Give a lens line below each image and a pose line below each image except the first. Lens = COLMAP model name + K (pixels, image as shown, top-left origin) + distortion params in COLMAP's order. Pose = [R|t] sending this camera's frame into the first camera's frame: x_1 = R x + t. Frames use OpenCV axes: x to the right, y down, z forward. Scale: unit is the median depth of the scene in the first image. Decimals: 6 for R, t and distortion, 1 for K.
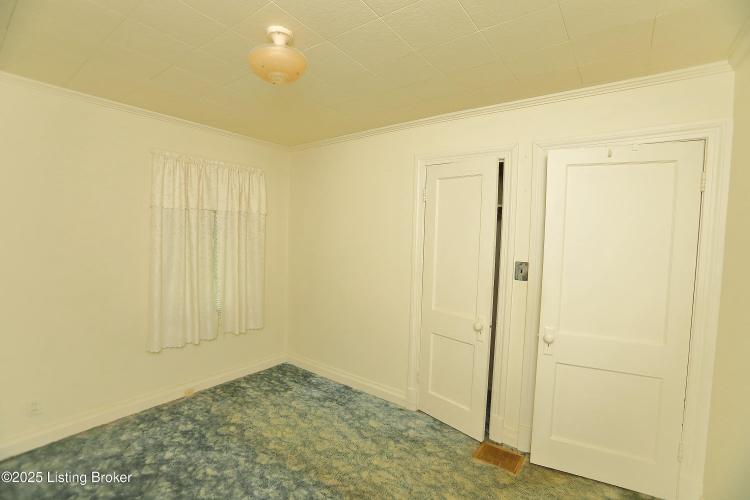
lens RADIAL K [[342.0, 0, 374.4], [0, 342.0, 246.0], [0, 0, 1]] dist [-0.073760, 0.031367]
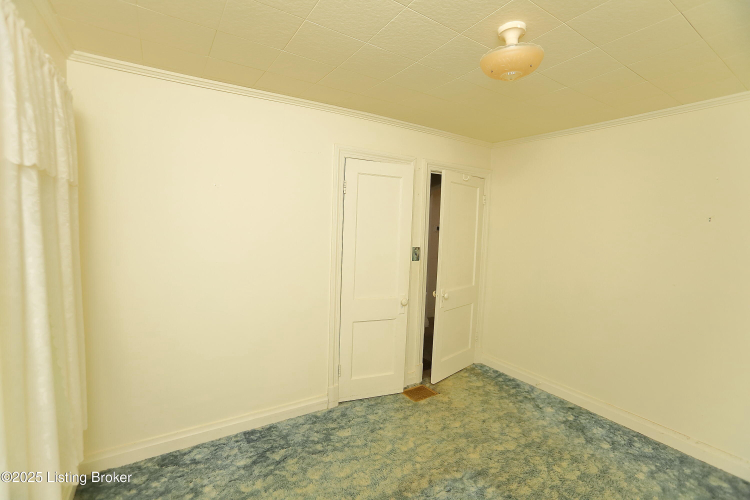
lens RADIAL K [[342.0, 0, 374.4], [0, 342.0, 246.0], [0, 0, 1]] dist [-0.073760, 0.031367]
pose [[0.358437, -0.079530, 0.930160, -0.891617], [0.022586, 0.996812, 0.076525, -0.065727], [-0.933281, -0.006421, 0.359091, 0.664637]]
